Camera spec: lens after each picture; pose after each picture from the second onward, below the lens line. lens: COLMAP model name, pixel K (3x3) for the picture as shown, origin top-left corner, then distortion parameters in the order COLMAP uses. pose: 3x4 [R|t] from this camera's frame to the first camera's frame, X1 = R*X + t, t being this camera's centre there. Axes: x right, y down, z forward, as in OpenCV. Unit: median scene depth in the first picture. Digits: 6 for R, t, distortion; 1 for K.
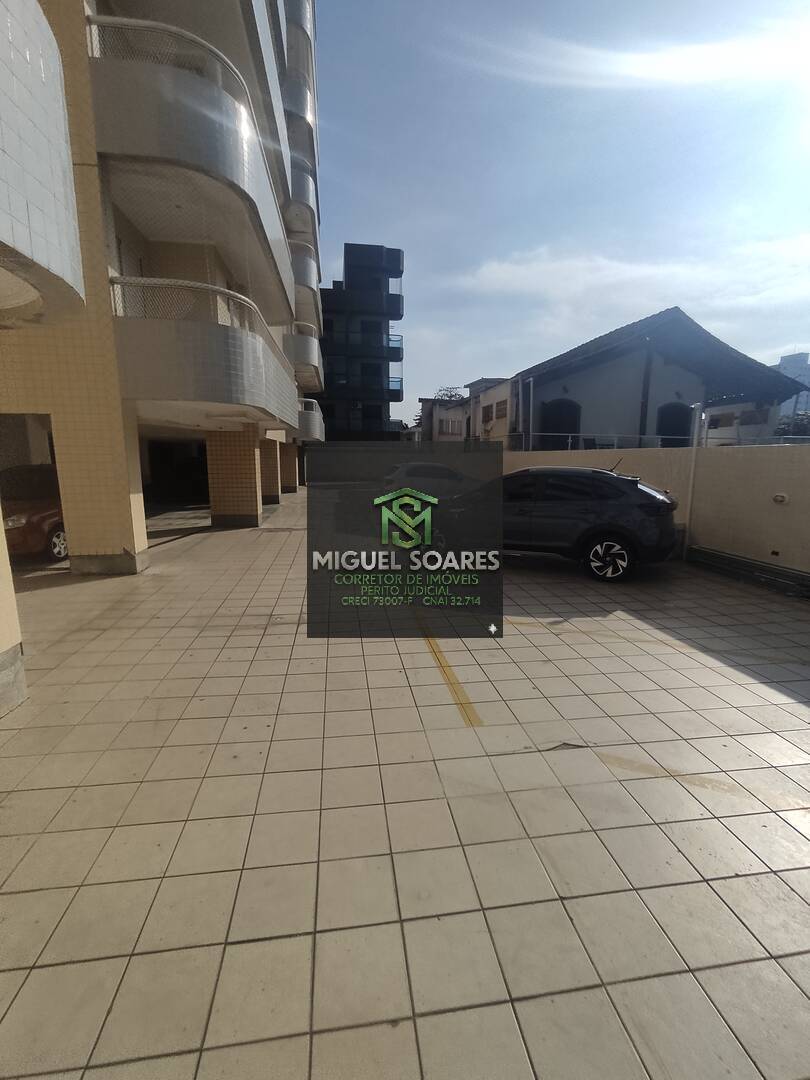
lens RADIAL K [[493.5, 0, 406.4], [0, 493.5, 537.3], [0, 0, 1]] dist [-0.006235, -0.000458]
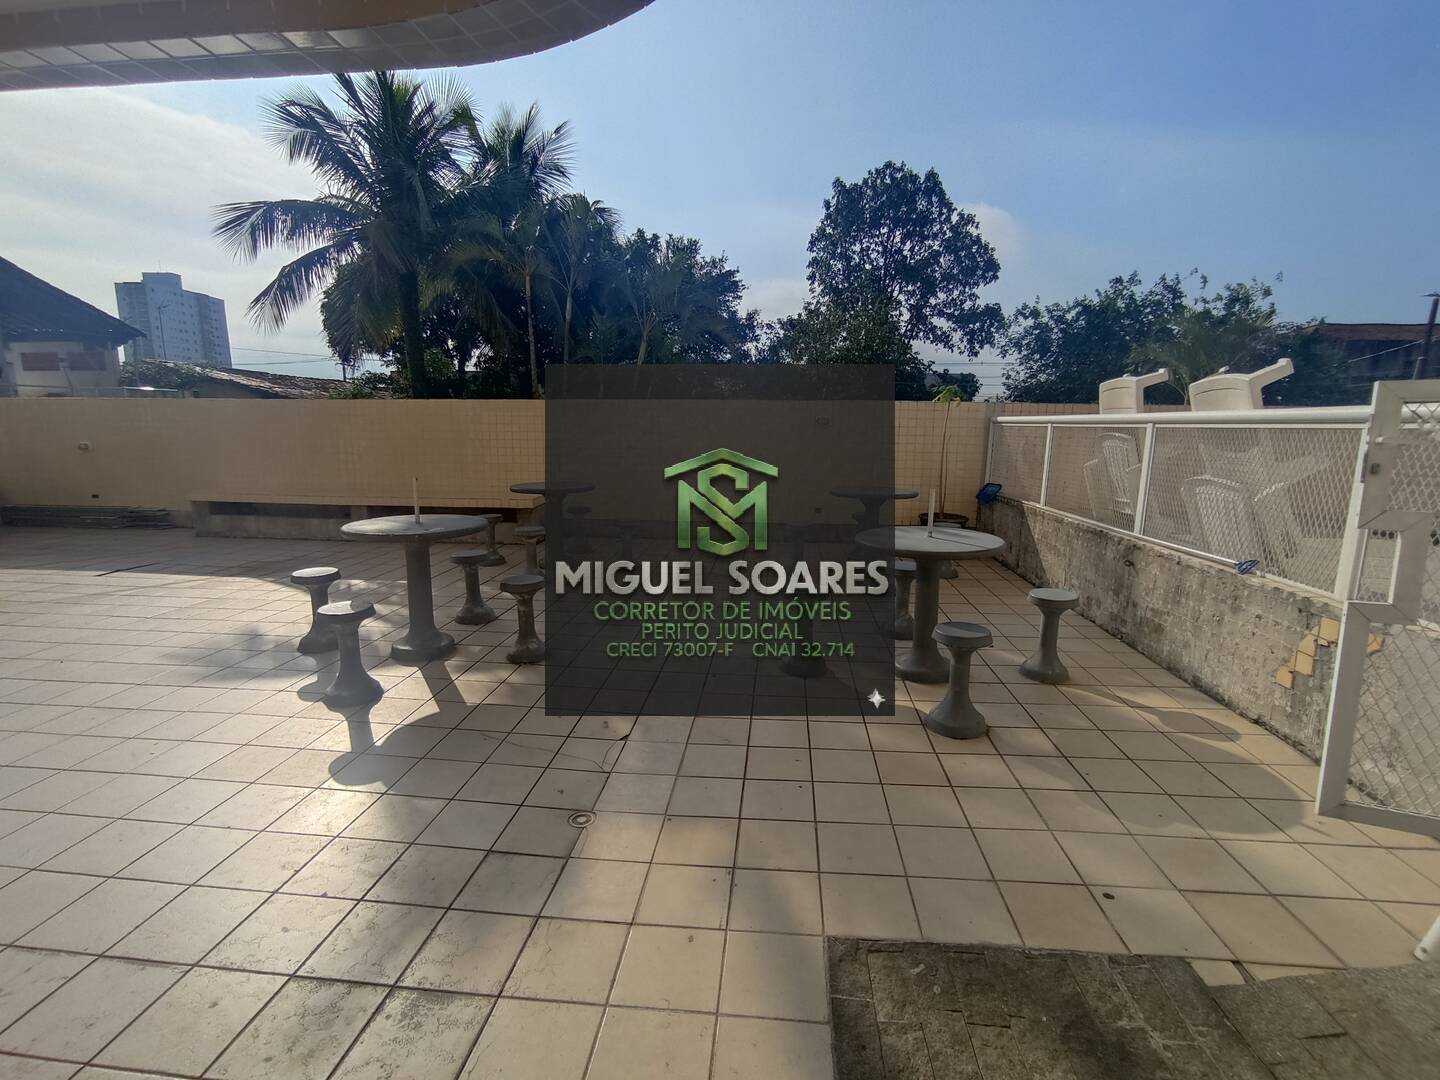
lens RADIAL K [[658.0, 0, 714.7], [0, 658.0, 532.8], [0, 0, 1]] dist [-0.006235, -0.000458]
pose [[0.242710, -0.164923, 0.955977, -0.104581], [0.146791, 0.980340, 0.131858, 0.038044], [-0.958929, 0.108325, 0.262147, -0.222790]]
